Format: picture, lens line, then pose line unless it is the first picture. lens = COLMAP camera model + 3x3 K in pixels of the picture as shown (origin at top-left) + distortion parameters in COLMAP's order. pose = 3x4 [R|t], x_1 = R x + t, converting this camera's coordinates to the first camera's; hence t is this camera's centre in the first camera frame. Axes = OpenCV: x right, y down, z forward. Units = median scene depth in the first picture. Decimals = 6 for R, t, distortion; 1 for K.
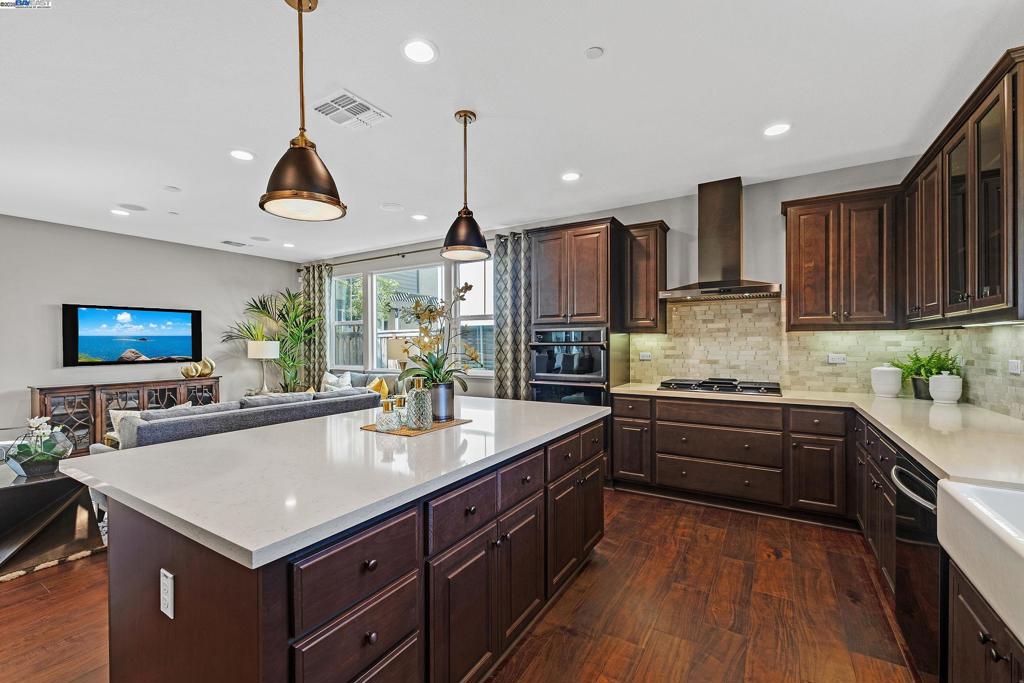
lens RADIAL K [[428.6, 0, 509.1], [0, 428.6, 342.4], [0, 0, 1]] dist [-0.001023, 0.000211]
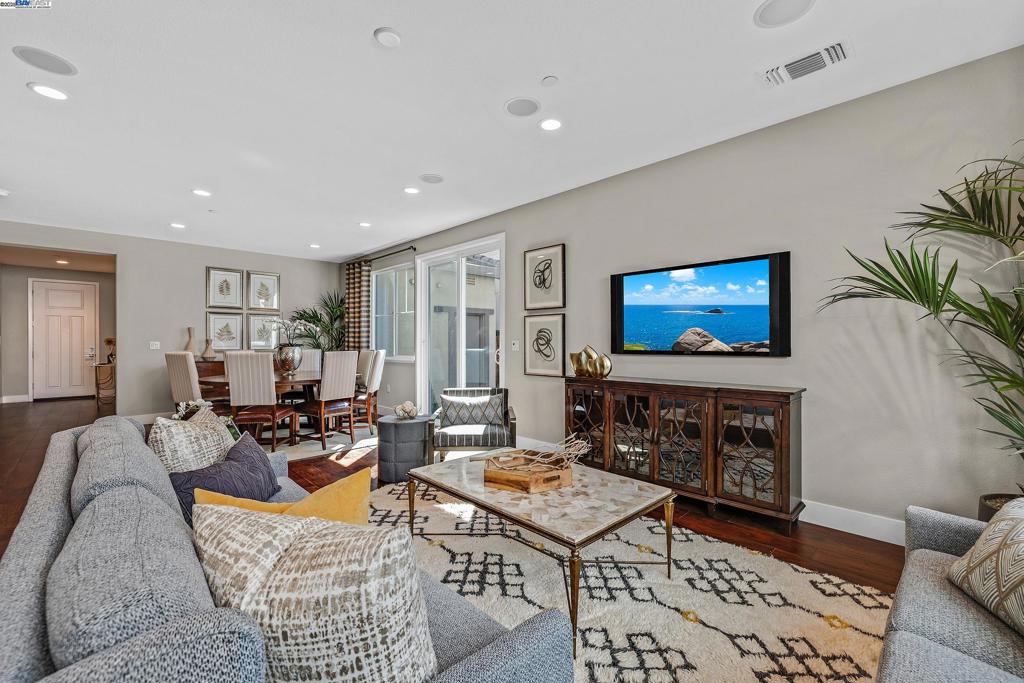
lens RADIAL K [[428.6, 0, 509.1], [0, 428.6, 342.4], [0, 0, 1]] dist [-0.001023, 0.000211]
pose [[-0.245561, 0.009908, -0.969331, -0.205822], [0.004776, 0.999948, 0.009011, 0.025479], [0.969369, -0.002416, -0.245595, 0.942218]]
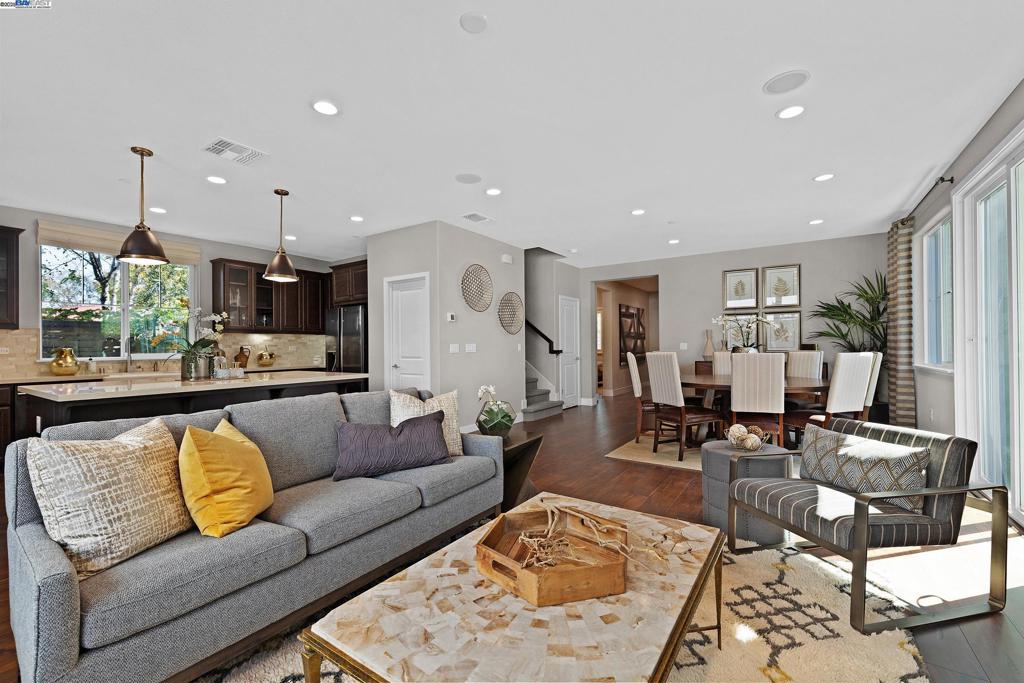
lens RADIAL K [[428.6, 0, 509.1], [0, 428.6, 342.4], [0, 0, 1]] dist [-0.001023, 0.000211]
pose [[-0.999054, 0.016587, 0.040201, -0.616132], [0.016064, 0.999783, -0.013297, 0.035992], [-0.040413, -0.012639, -0.999103, 1.116993]]
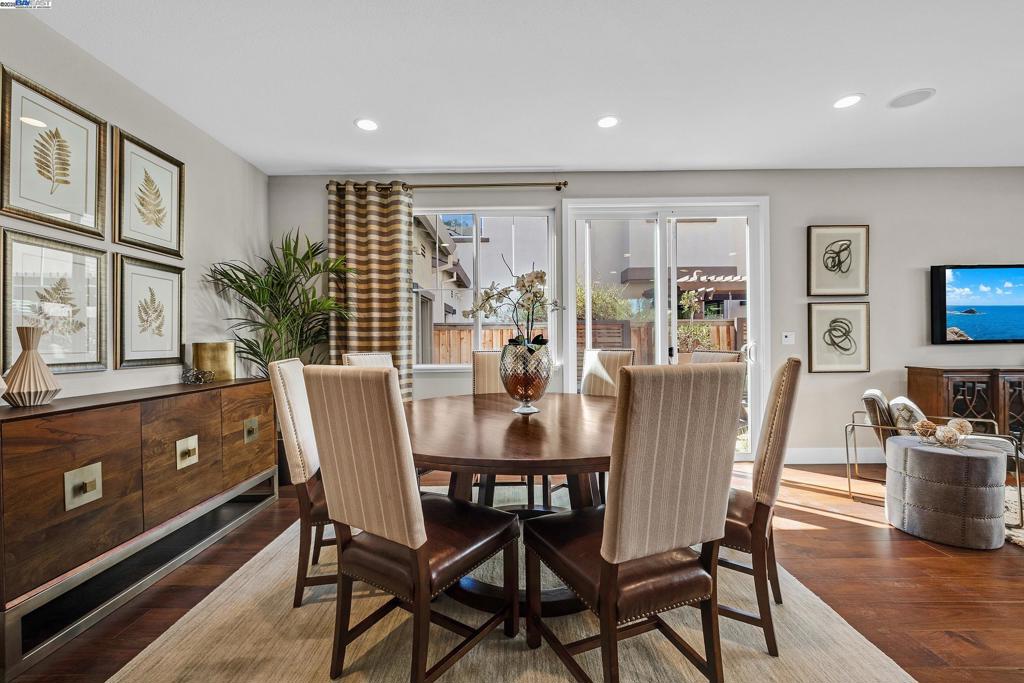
lens RADIAL K [[428.6, 0, 509.1], [0, 428.6, 342.4], [0, 0, 1]] dist [-0.001023, 0.000211]
pose [[0.522596, 0.005820, -0.852561, -0.719507], [0.008356, 0.999894, 0.011947, 0.034574], [0.852540, -0.013368, 0.522491, -0.091004]]
